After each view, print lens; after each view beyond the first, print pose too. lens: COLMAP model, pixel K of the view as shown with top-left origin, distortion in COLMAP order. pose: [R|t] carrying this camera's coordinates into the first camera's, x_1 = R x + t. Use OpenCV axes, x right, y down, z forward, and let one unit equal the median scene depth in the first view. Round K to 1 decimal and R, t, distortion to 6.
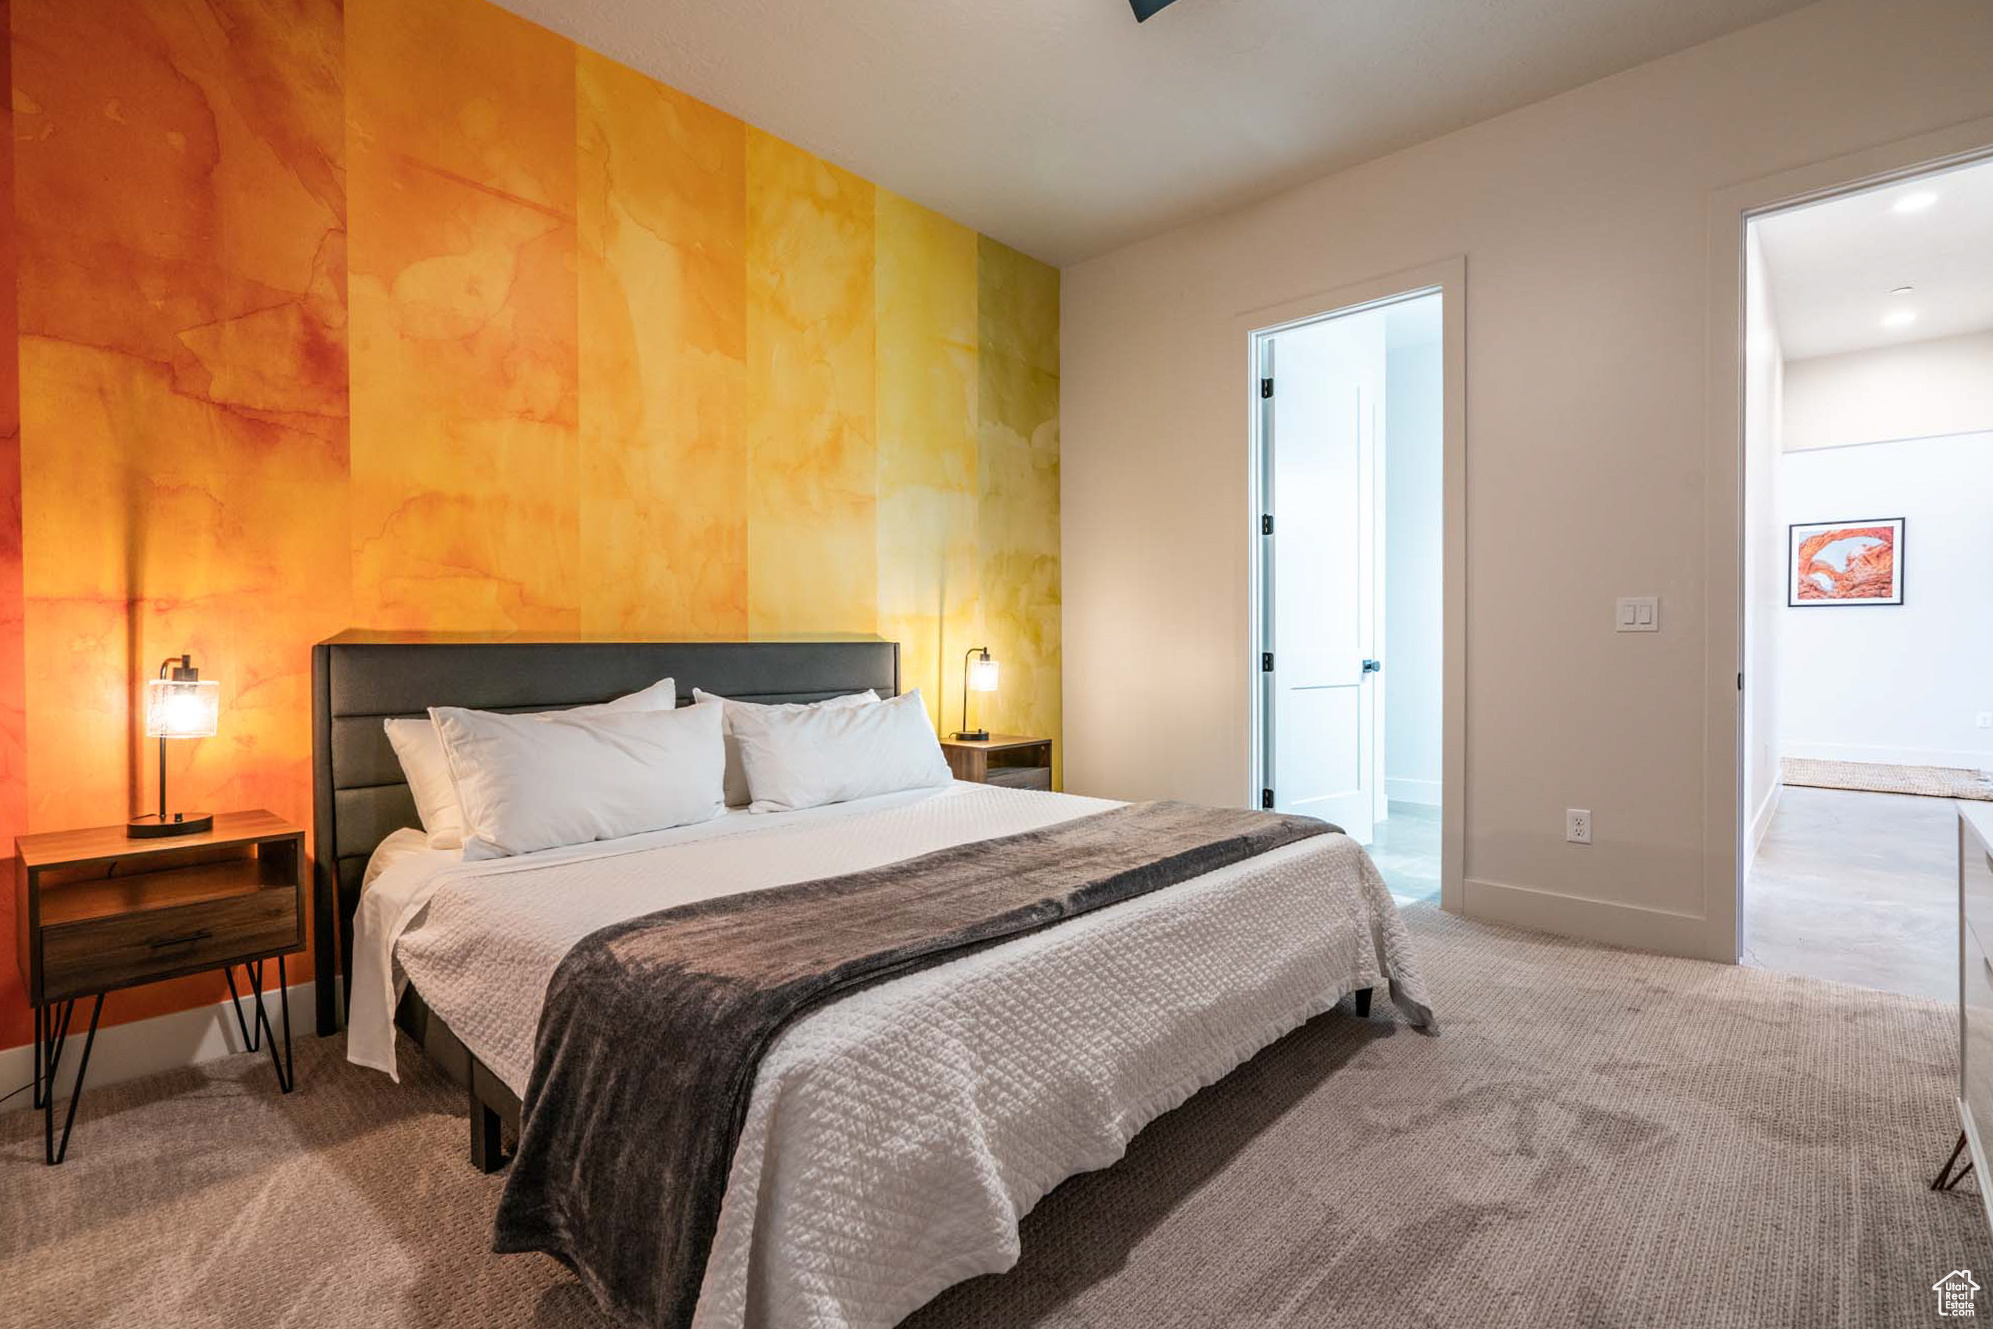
lens RADIAL K [[898.6, 0, 996.5], [0, 898.6, 664.5], [0, 0, 1]] dist [0.002234, 0.000603]
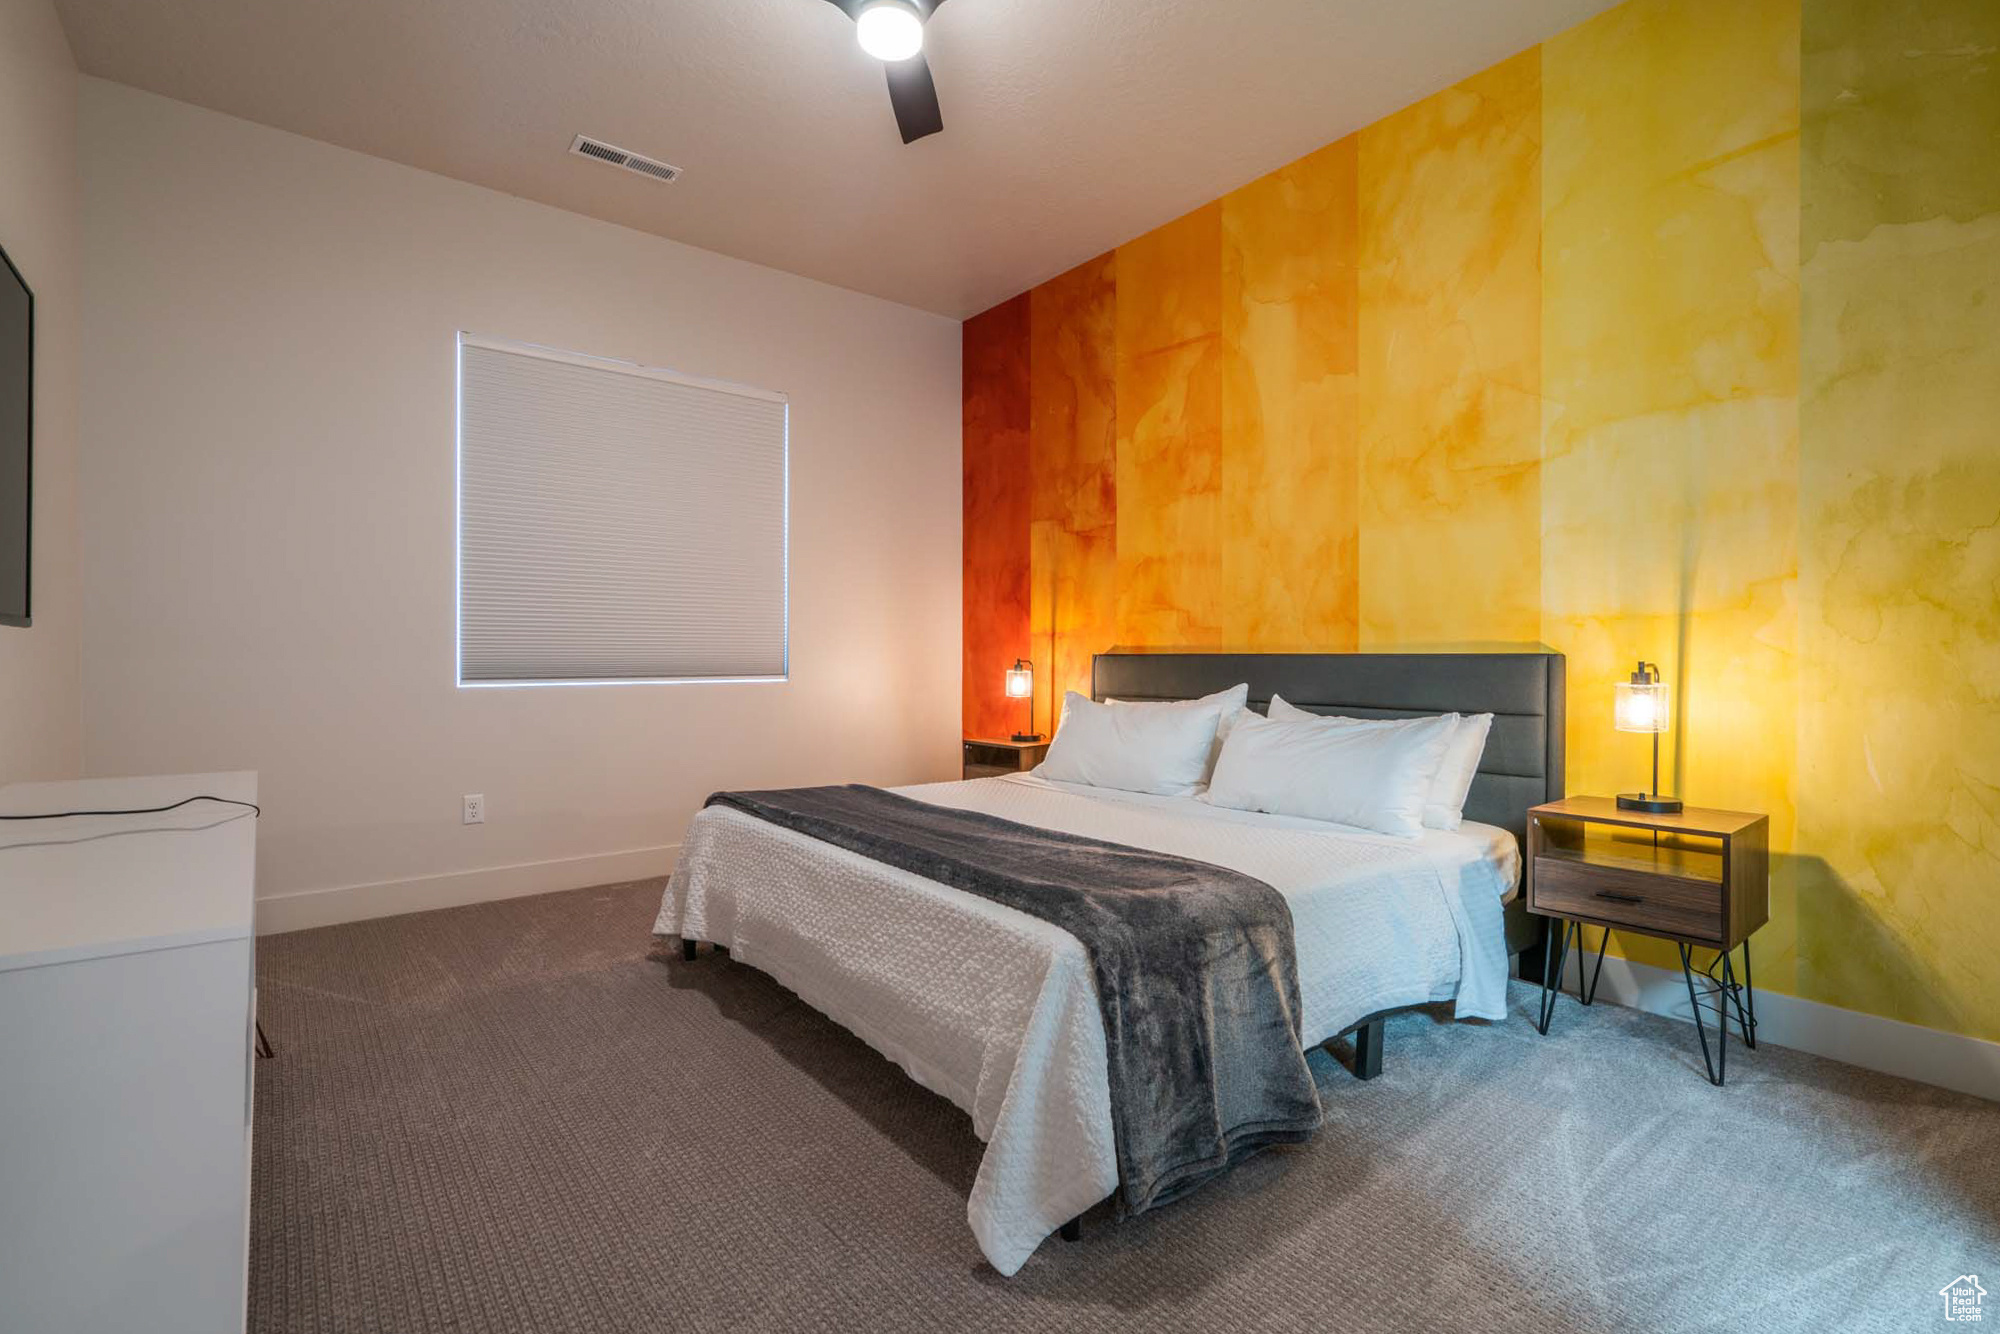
lens RADIAL K [[901.8, 0, 1000.0], [0, 901.8, 667.0], [0, 0, 1]] dist [0.002234, 0.000603]
pose [[-0.137230, 0.016199, -0.990407, 0.892030], [-0.026621, 0.999445, 0.020036, -0.022833], [0.990181, 0.029115, -0.136723, 0.879257]]
